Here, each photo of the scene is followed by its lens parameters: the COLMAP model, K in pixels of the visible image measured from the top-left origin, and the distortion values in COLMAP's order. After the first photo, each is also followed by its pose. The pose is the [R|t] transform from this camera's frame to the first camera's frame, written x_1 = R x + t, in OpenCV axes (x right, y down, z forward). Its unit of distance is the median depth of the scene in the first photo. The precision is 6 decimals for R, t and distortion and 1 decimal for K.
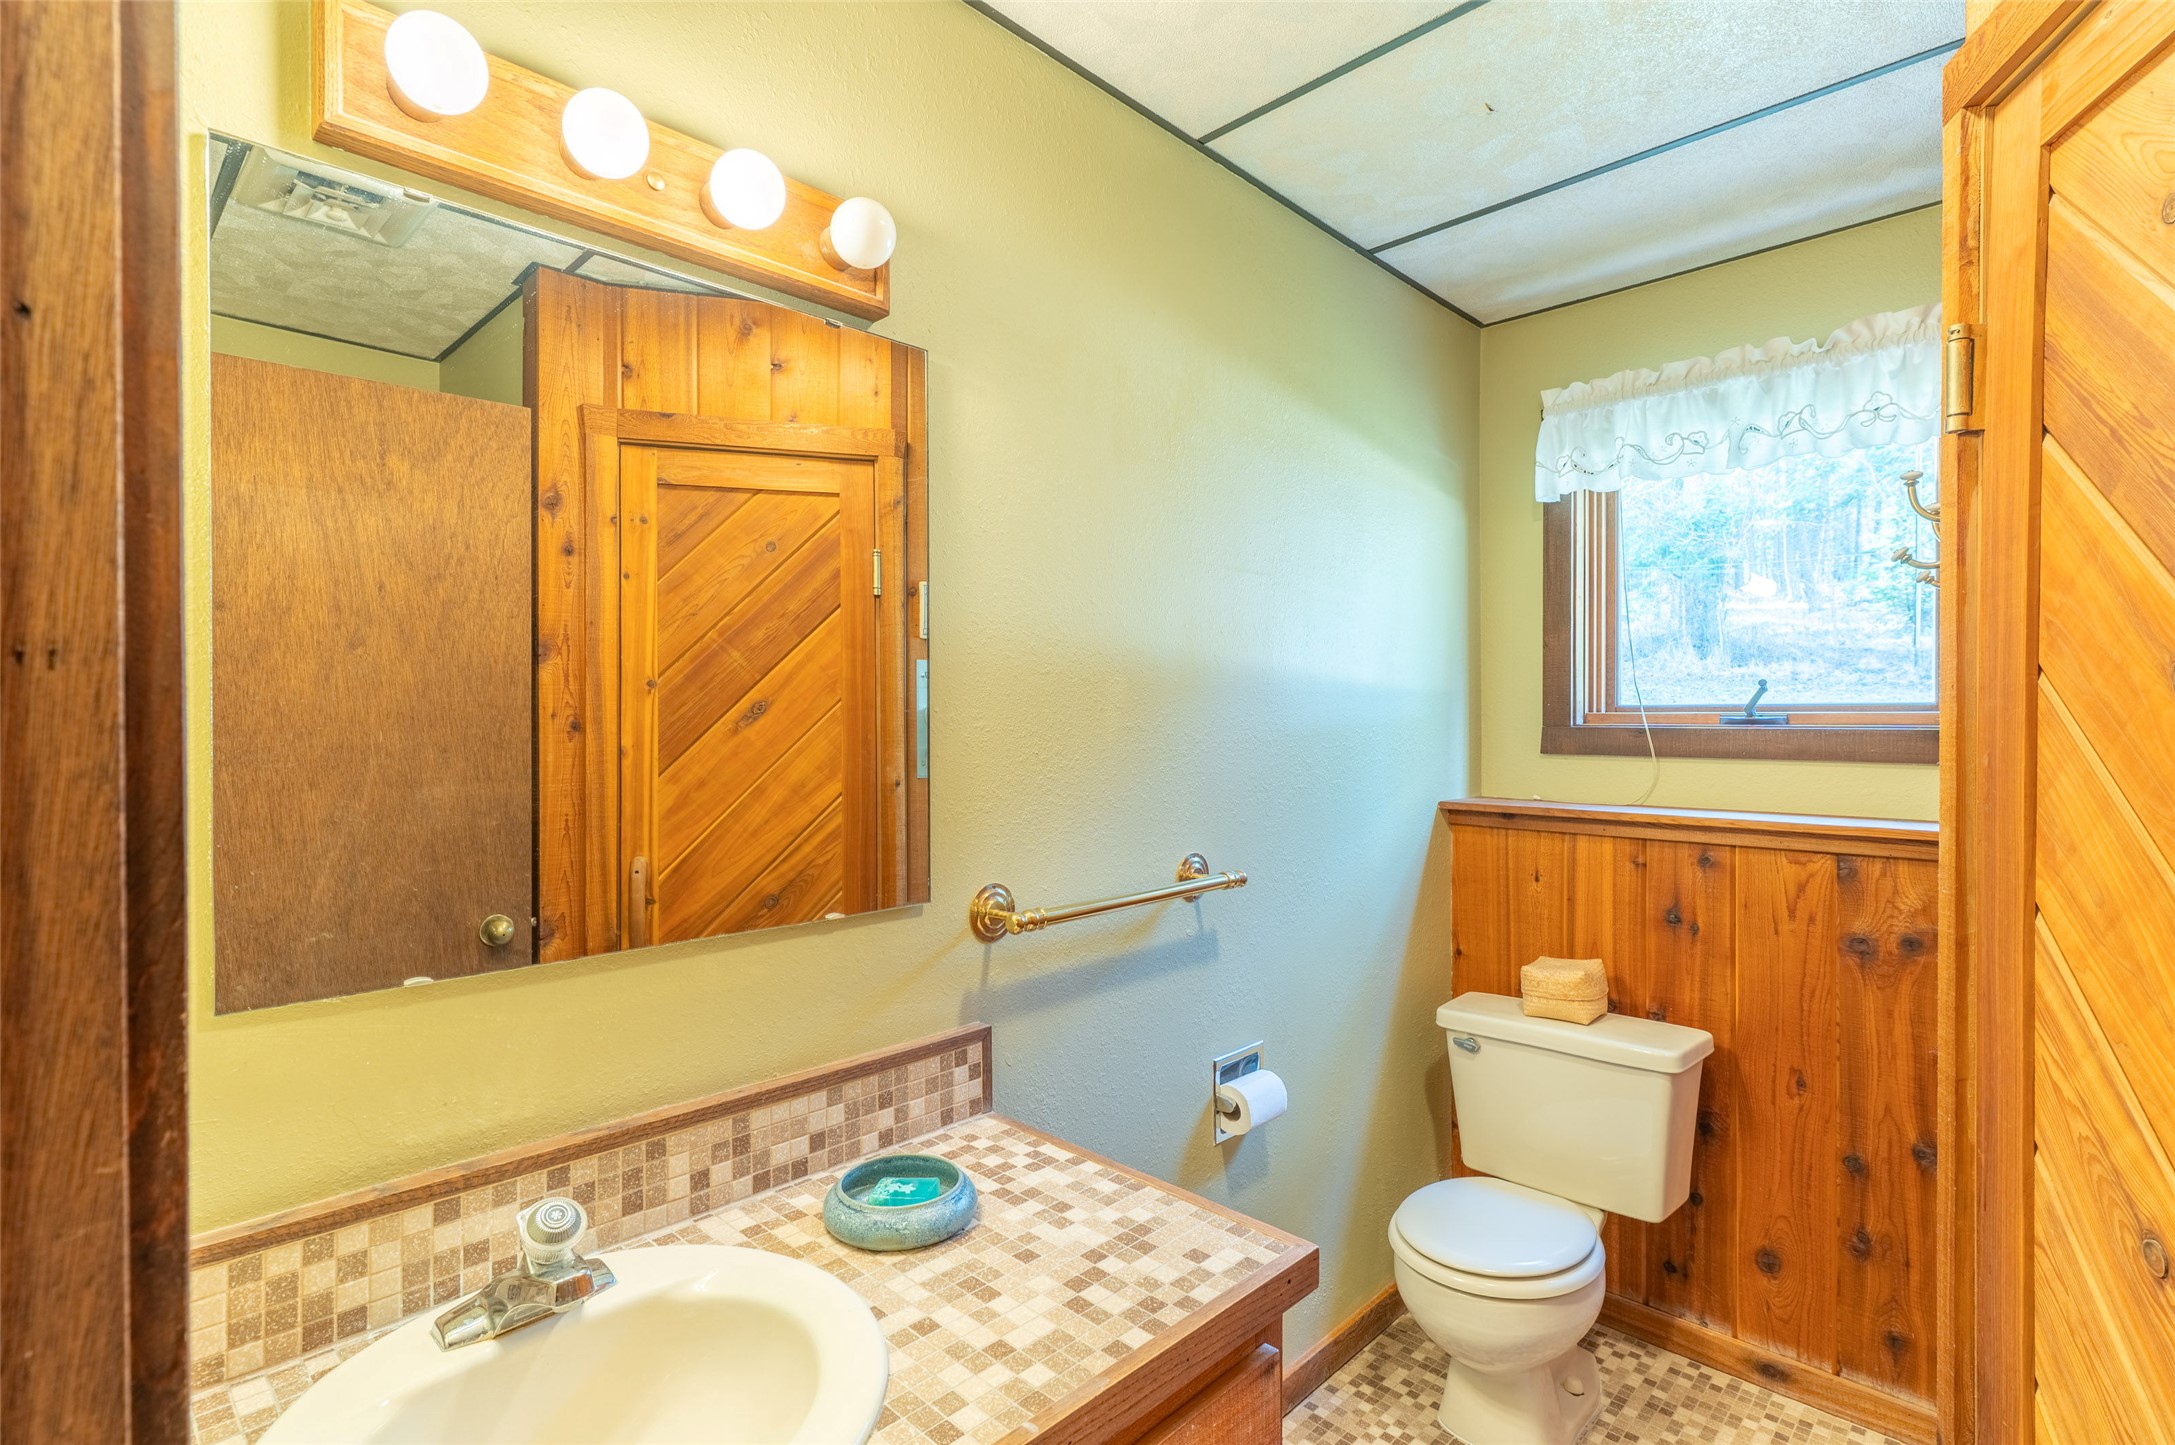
lens RADIAL K [[1027.6, 0, 1087.5], [0, 1027.6, 722.5], [0, 0, 1]] dist [-0.000276, 0.000589]
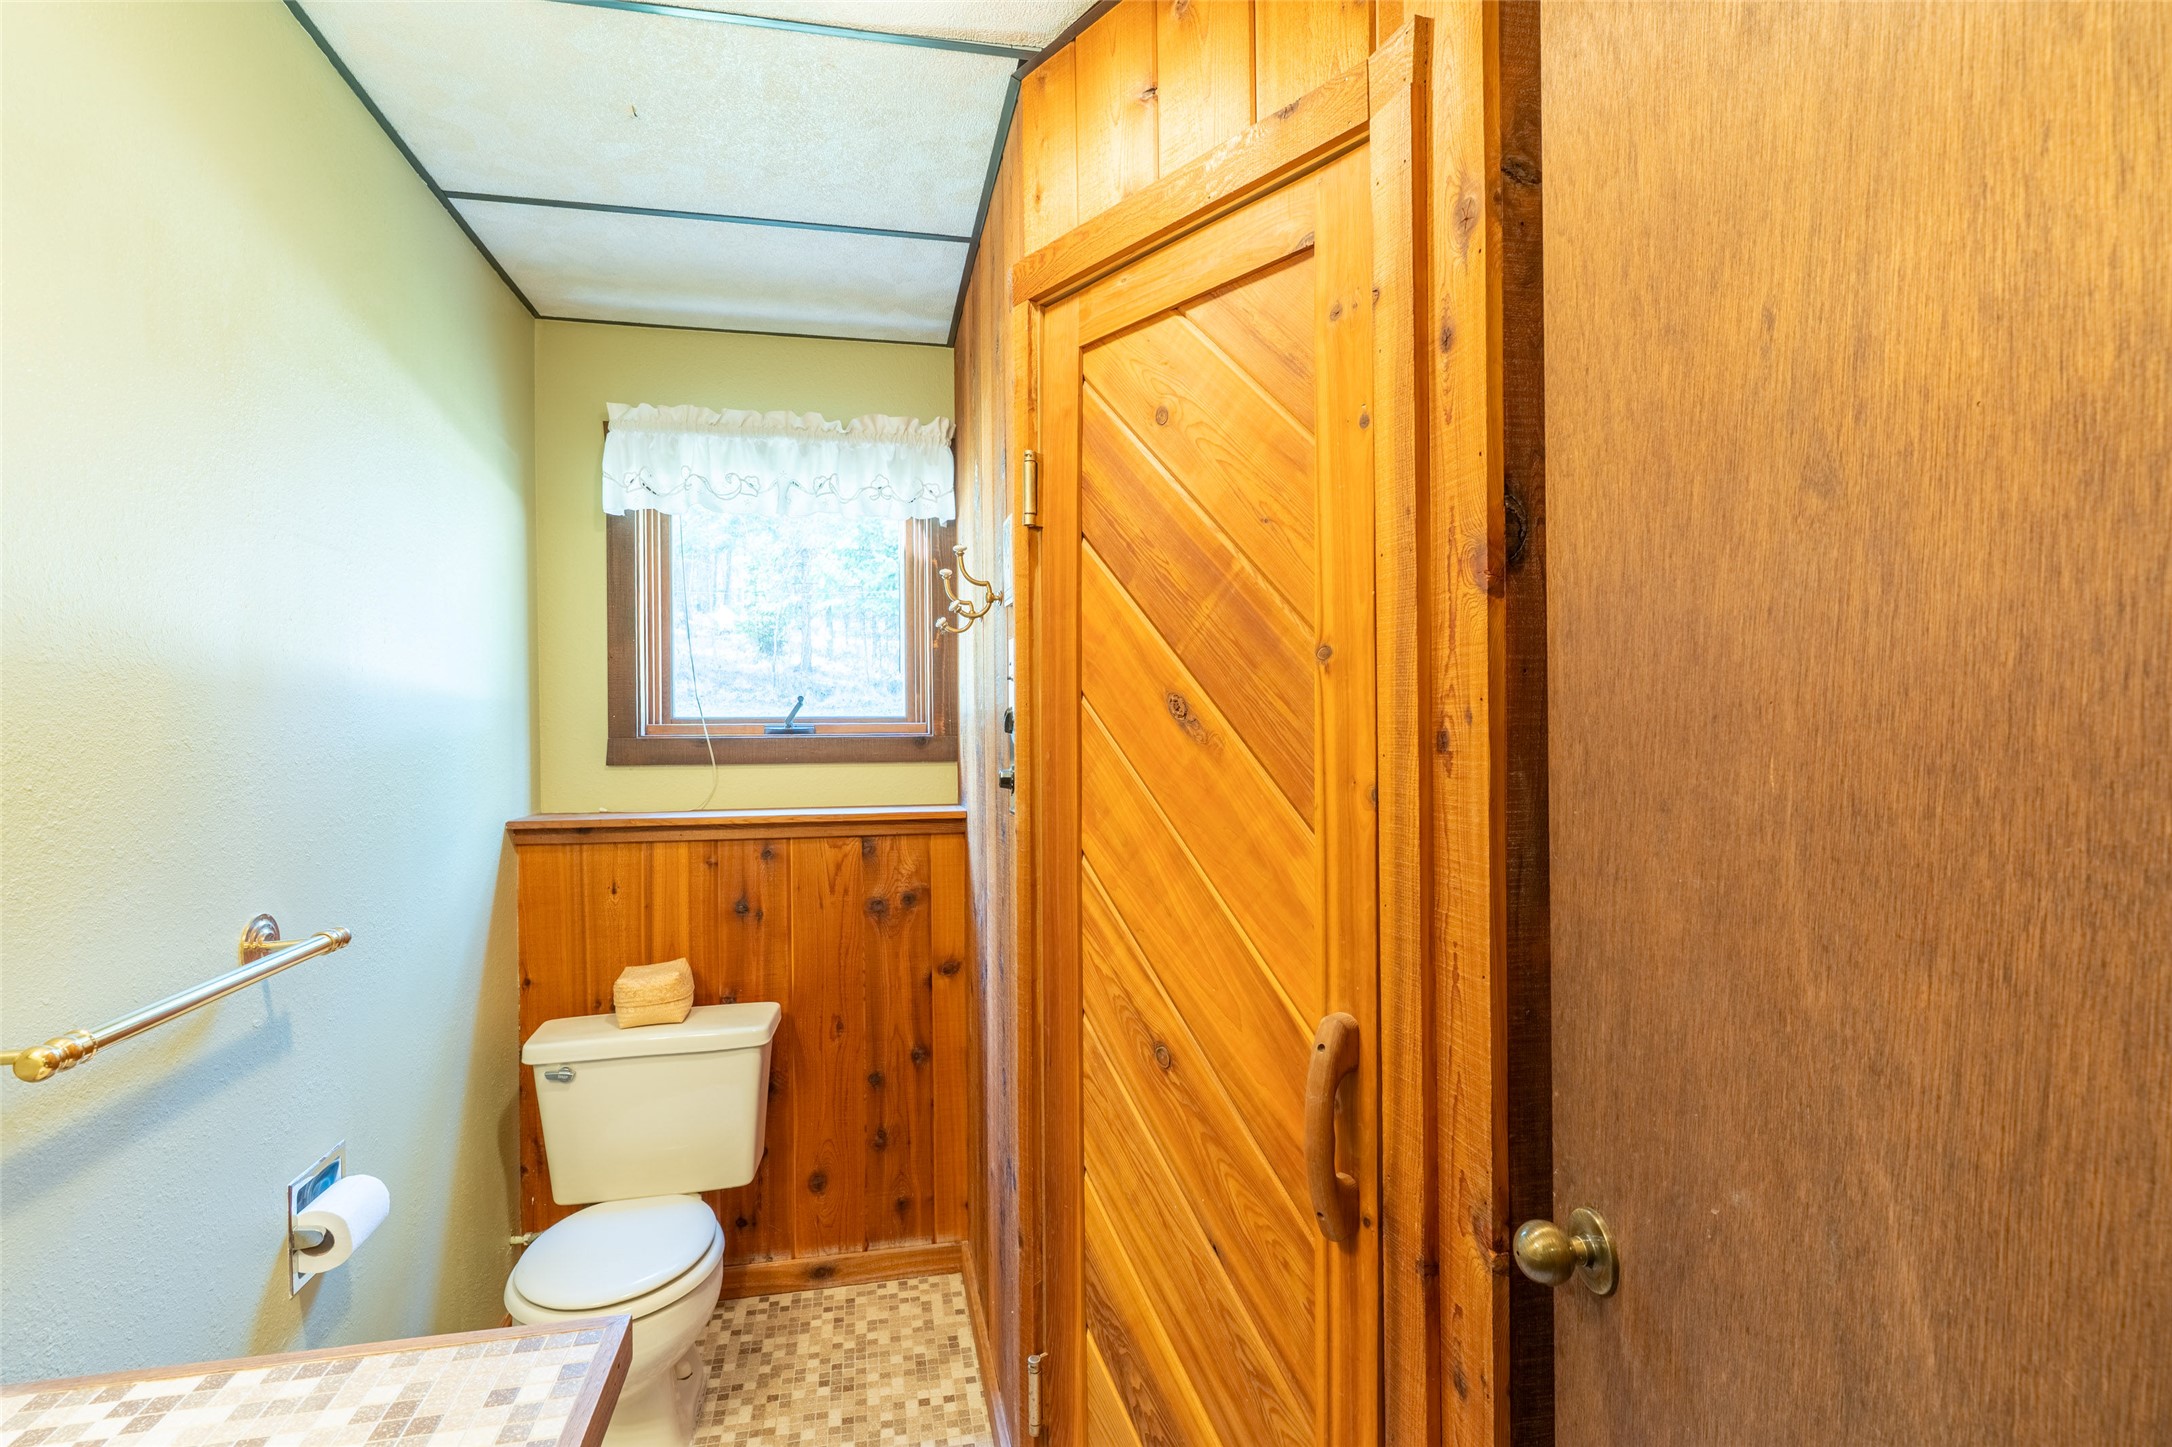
lens RADIAL K [[1015.4, 0, 1080.1], [0, 1015.4, 728.0], [0, 0, 1]] dist [-0.004951, -0.000322]
pose [[0.549459, -0.004842, 0.835507, -0.156066], [0.010483, 0.999944, -0.001099, -0.000182], [-0.835455, 0.009363, 0.549479, 0.092021]]
